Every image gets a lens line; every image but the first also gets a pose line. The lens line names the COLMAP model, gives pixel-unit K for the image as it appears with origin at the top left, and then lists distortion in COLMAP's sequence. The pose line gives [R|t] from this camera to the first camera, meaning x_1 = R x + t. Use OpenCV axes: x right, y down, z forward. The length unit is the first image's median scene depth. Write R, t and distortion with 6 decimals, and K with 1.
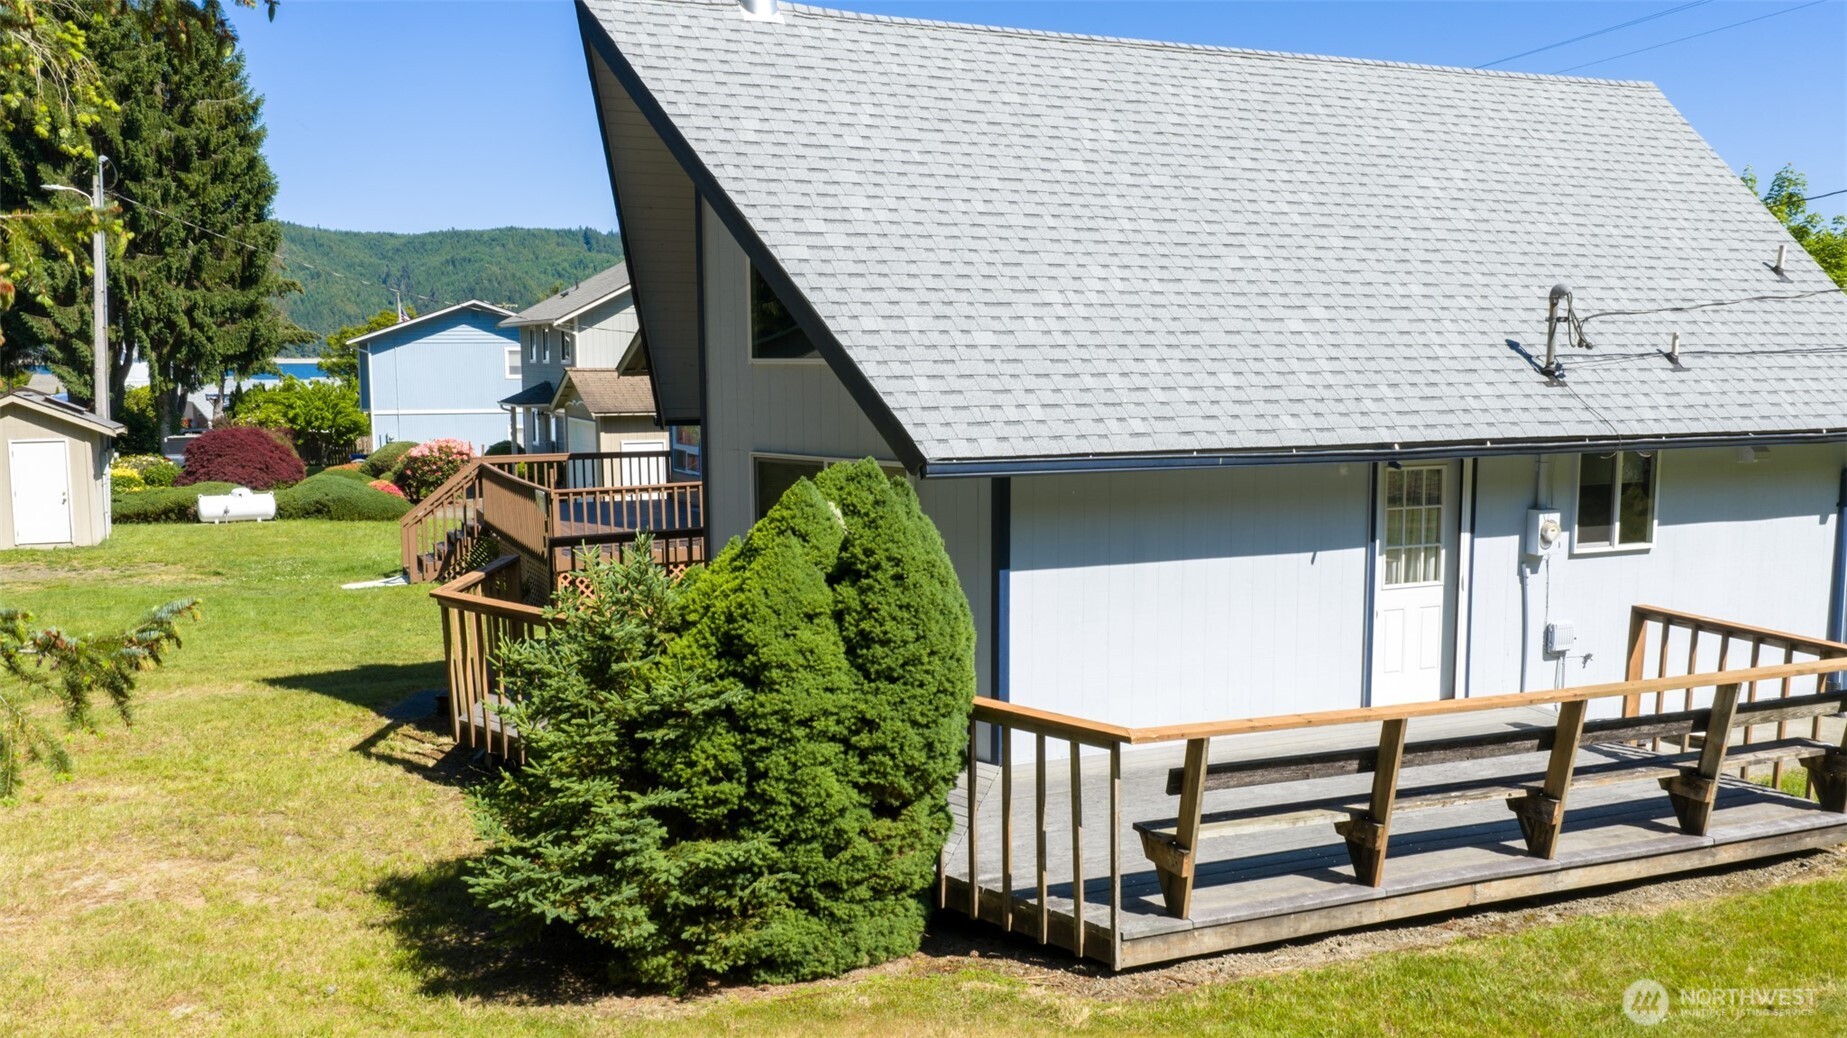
lens RADIAL K [[1525.7, 0, 923.5], [0, 1525.7, 519.0], [0, 0, 1]] dist [0.008150, -0.008519]
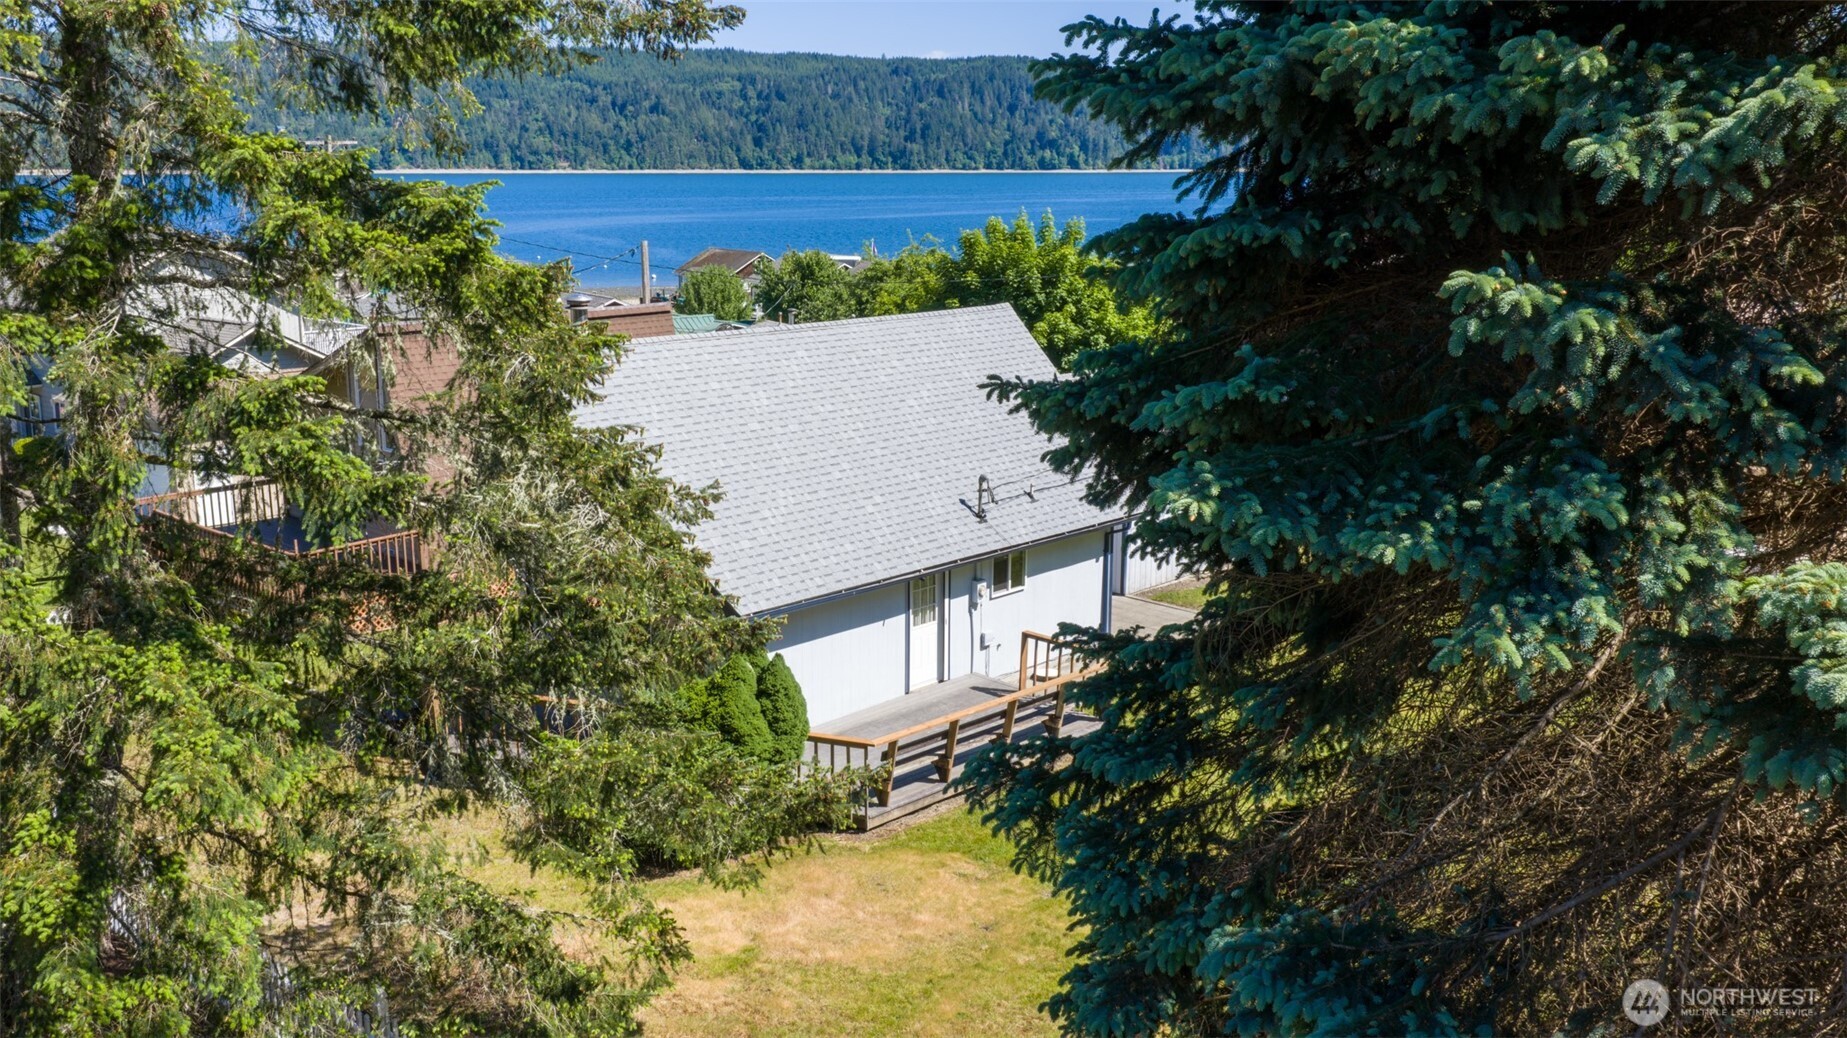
lens RADIAL K [[1610.9, 0, 861.4], [0, 1610.9, 514.0], [0, 0, 1]] dist [0.069624, -0.002646]
pose [[0.925216, -0.079222, 0.371077, -0.525046], [0.039881, 0.992848, 0.112529, -0.335817], [-0.377338, -0.089314, 0.921759, -0.909927]]
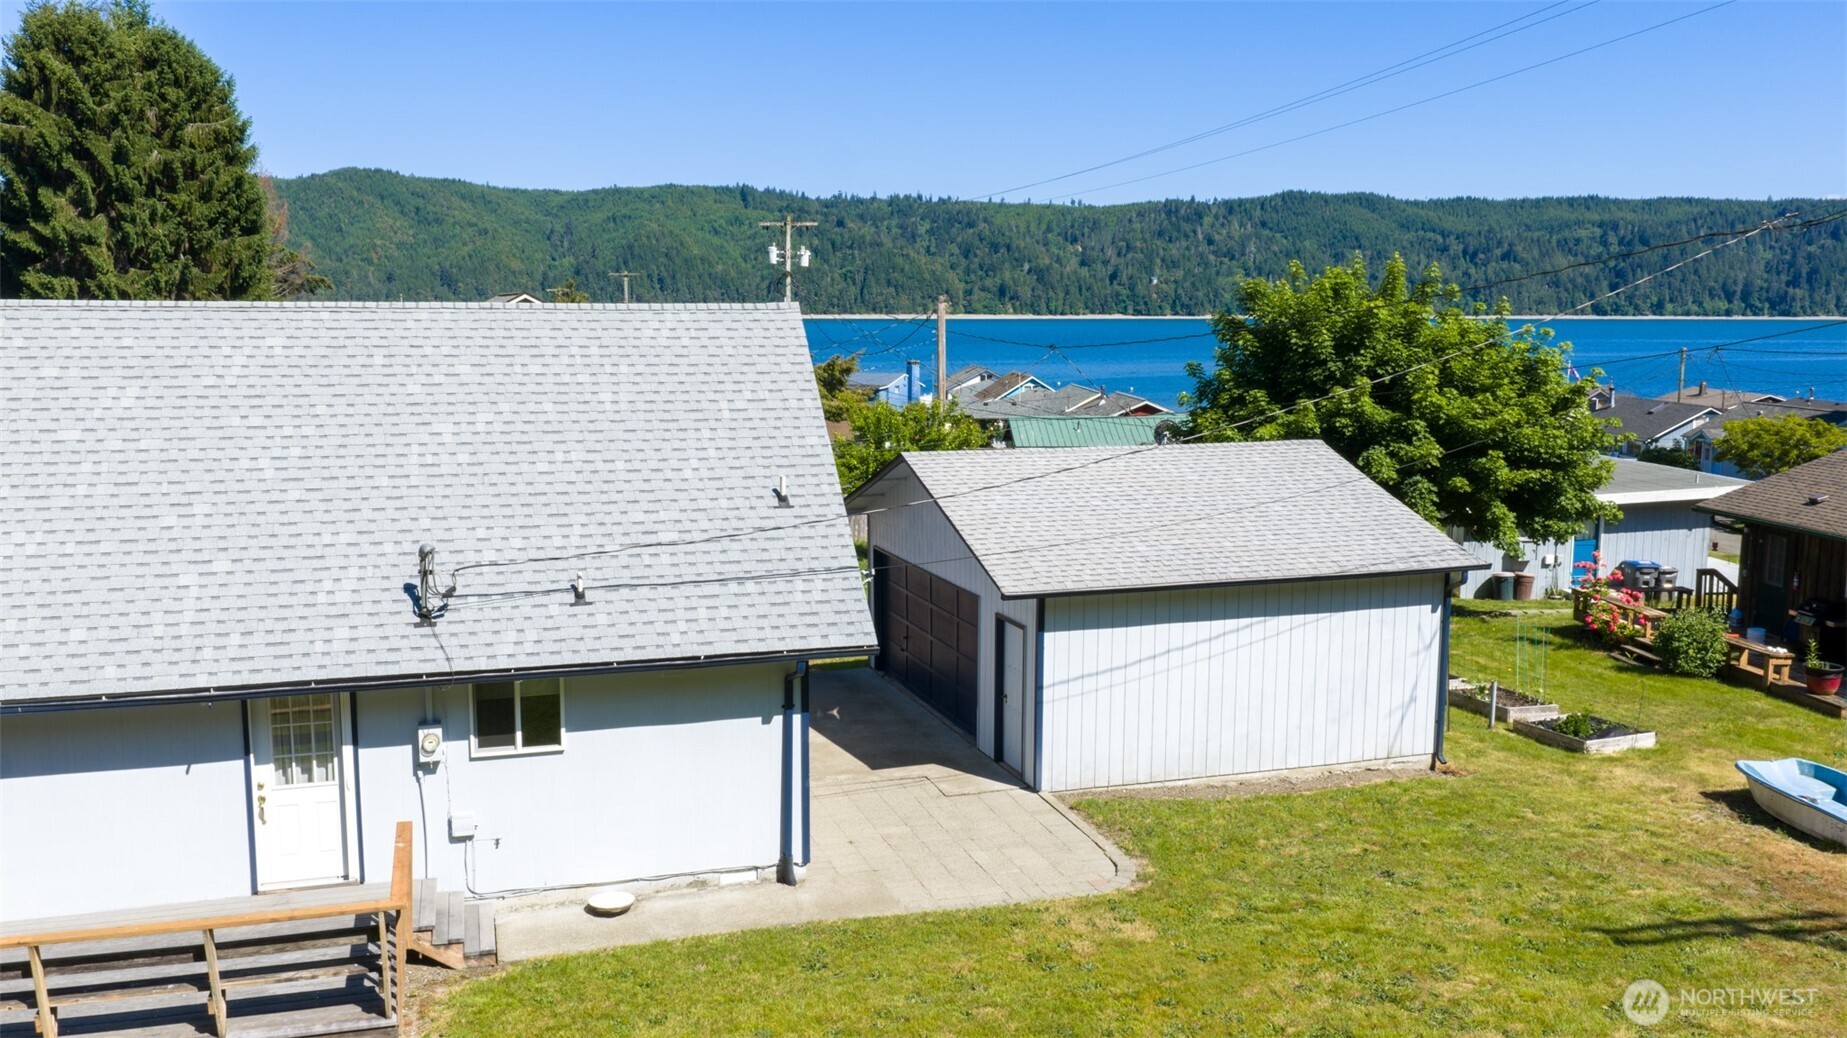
lens RADIAL K [[1525.7, 0, 923.5], [0, 1525.7, 519.0], [0, 0, 1]] dist [0.008150, -0.008519]
pose [[0.994805, 0.019829, -0.099851, 0.885847], [-0.016988, 0.999429, 0.029221, -0.205098], [0.100374, -0.027373, 0.994573, -0.162400]]
